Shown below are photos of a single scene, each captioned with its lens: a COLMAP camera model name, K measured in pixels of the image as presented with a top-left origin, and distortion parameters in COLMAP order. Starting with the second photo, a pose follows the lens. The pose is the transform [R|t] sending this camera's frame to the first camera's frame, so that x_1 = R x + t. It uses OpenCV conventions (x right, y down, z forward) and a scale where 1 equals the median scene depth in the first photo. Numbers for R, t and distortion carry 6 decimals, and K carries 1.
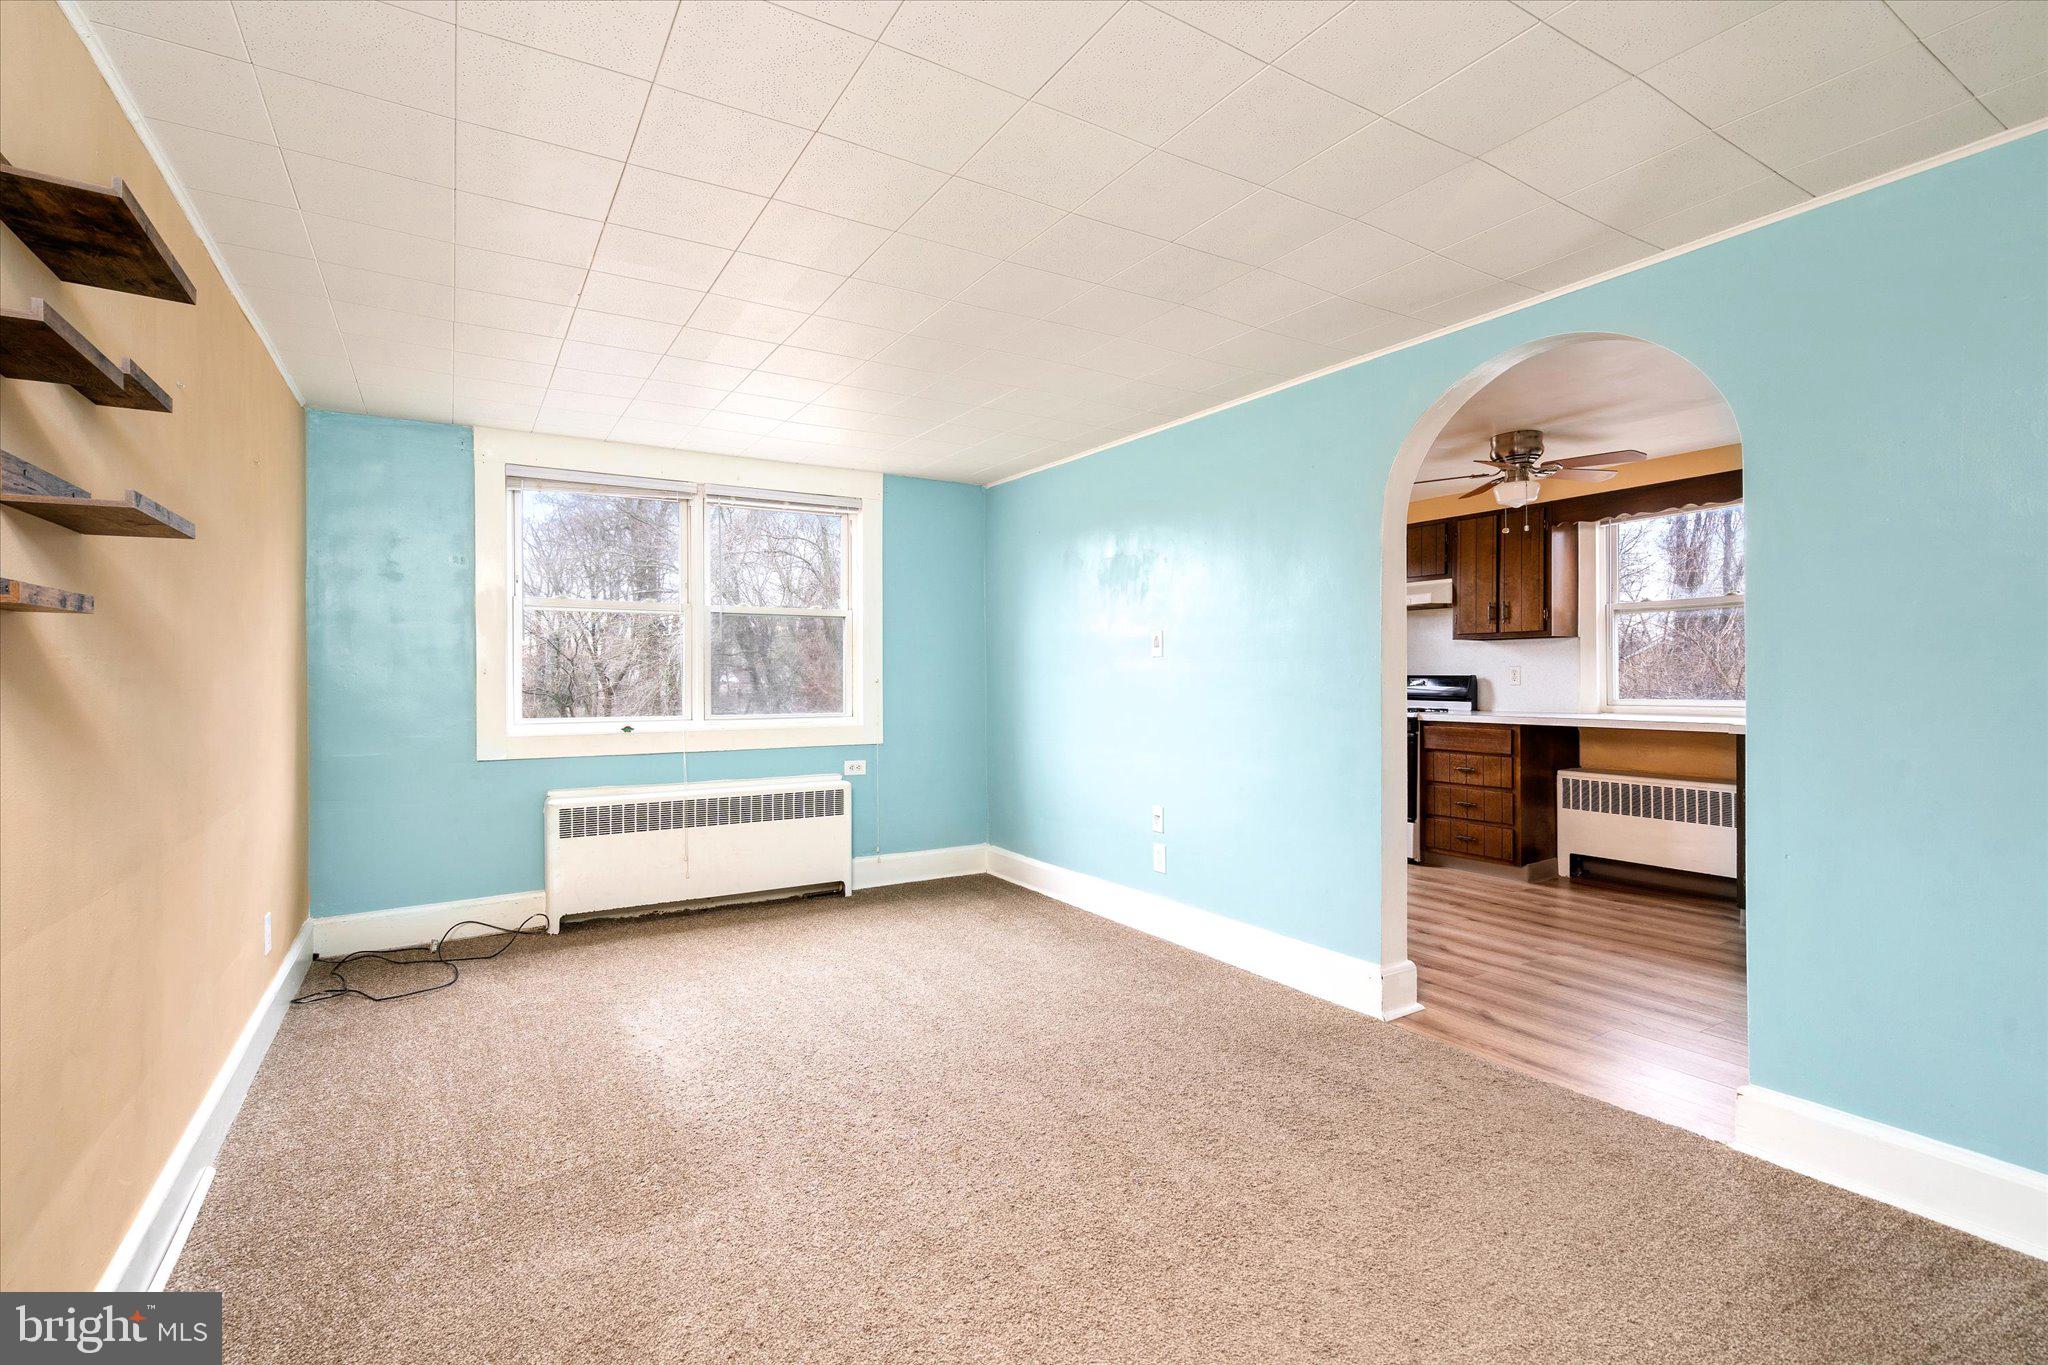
lens RADIAL K [[939.1, 0, 1014.6], [0, 939.1, 682.9], [0, 0, 1]] dist [0.004595, 0.000303]
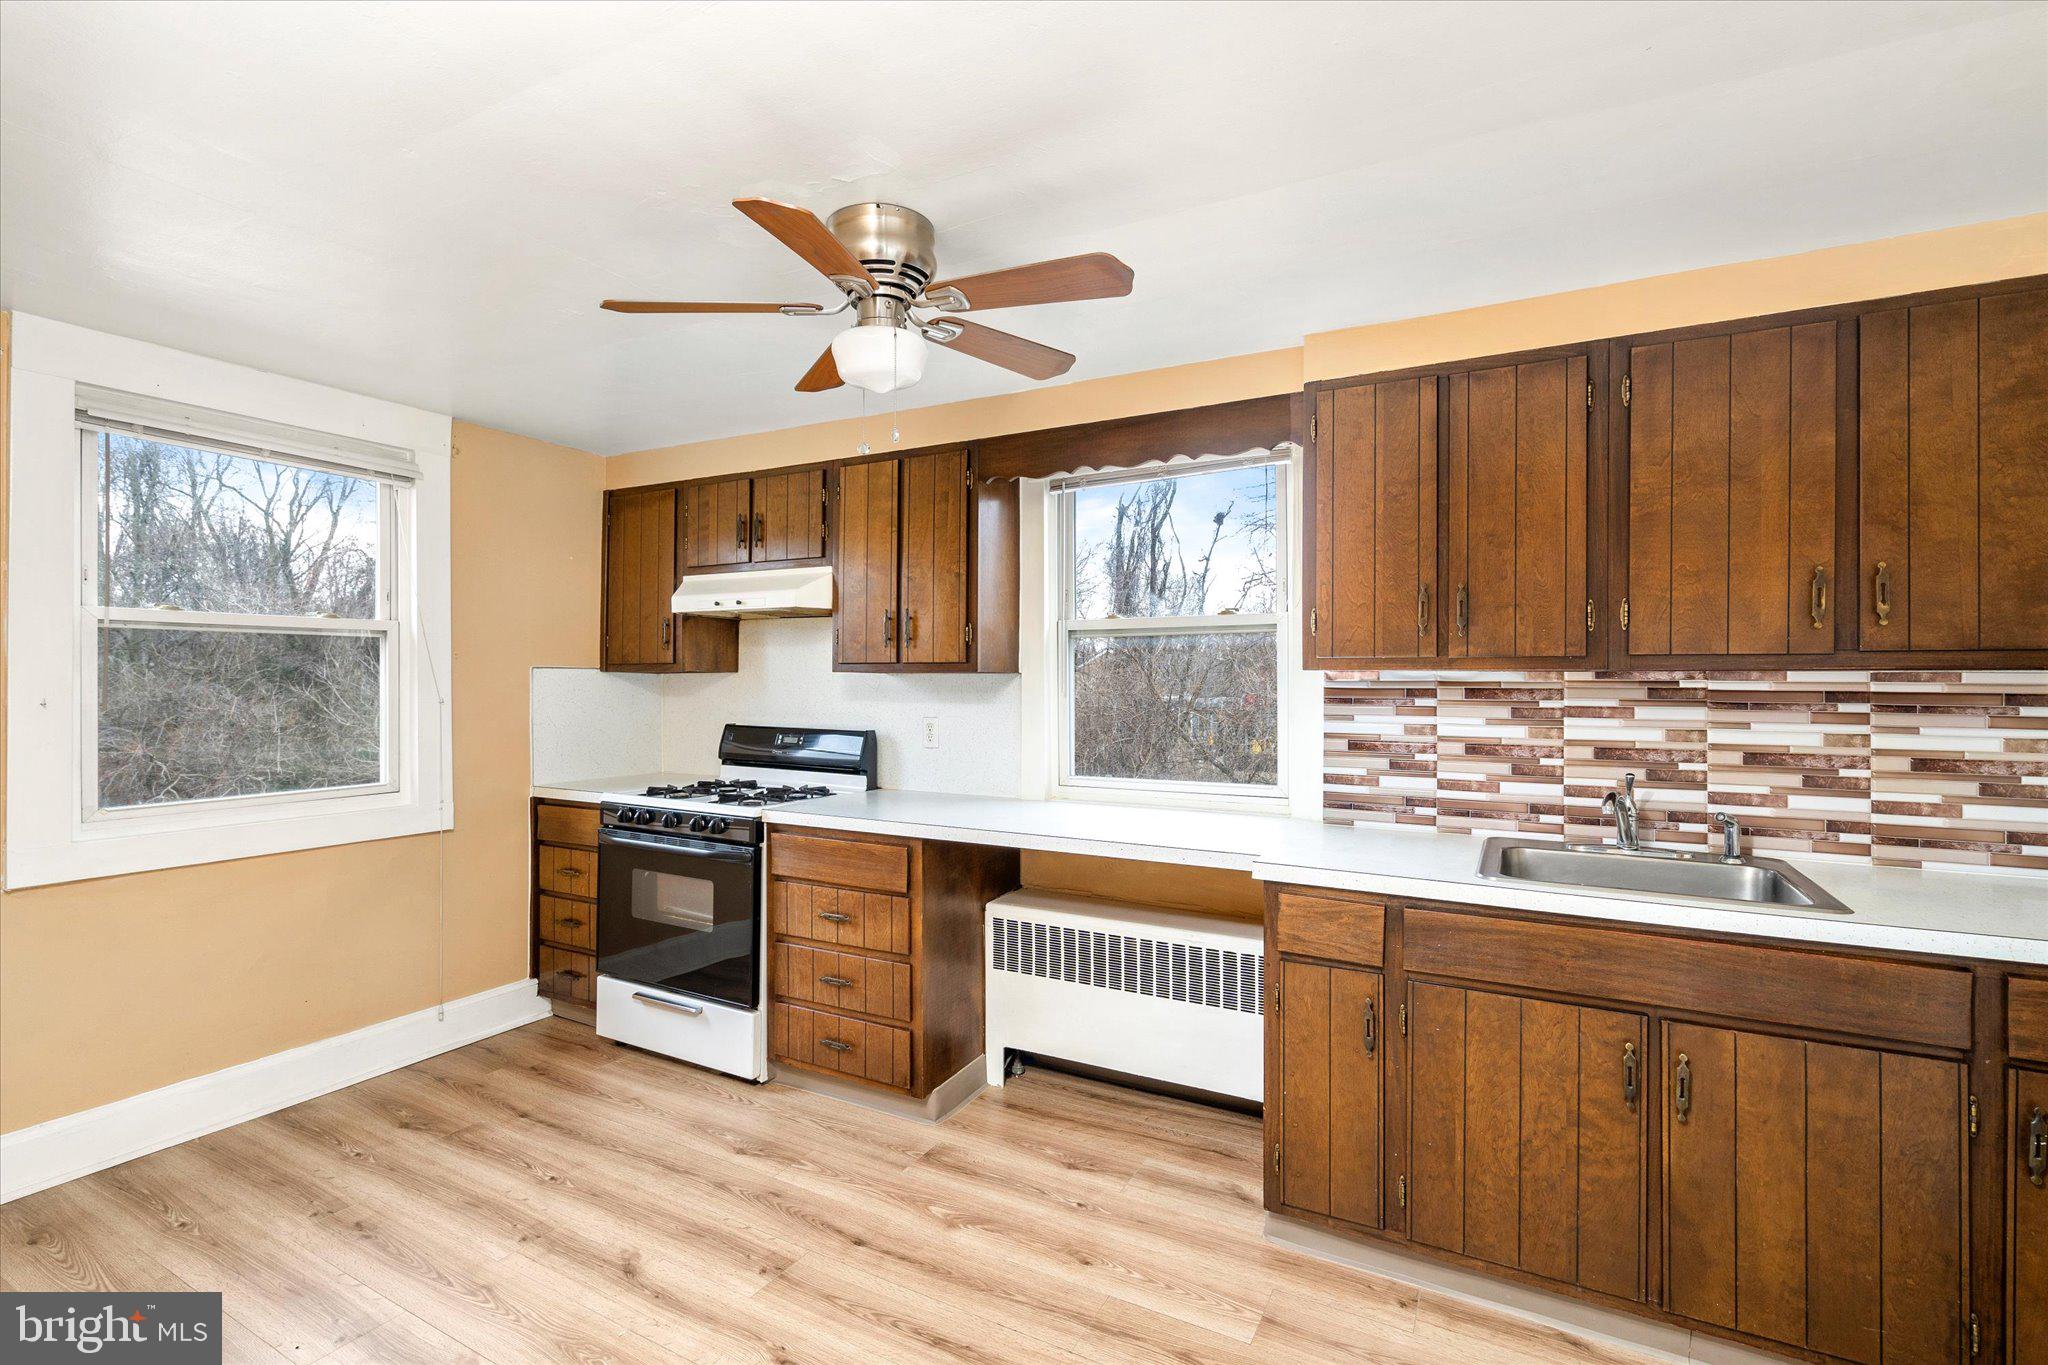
lens RADIAL K [[939.1, 0, 1019.4], [0, 939.1, 682.2], [0, 0, 1]] dist [0.004595, 0.000303]
pose [[0.868522, 0.005961, 0.495615, 0.303321], [-0.002333, 0.999966, -0.007938, -0.038383], [-0.495645, 0.005738, 0.868506, 0.479552]]
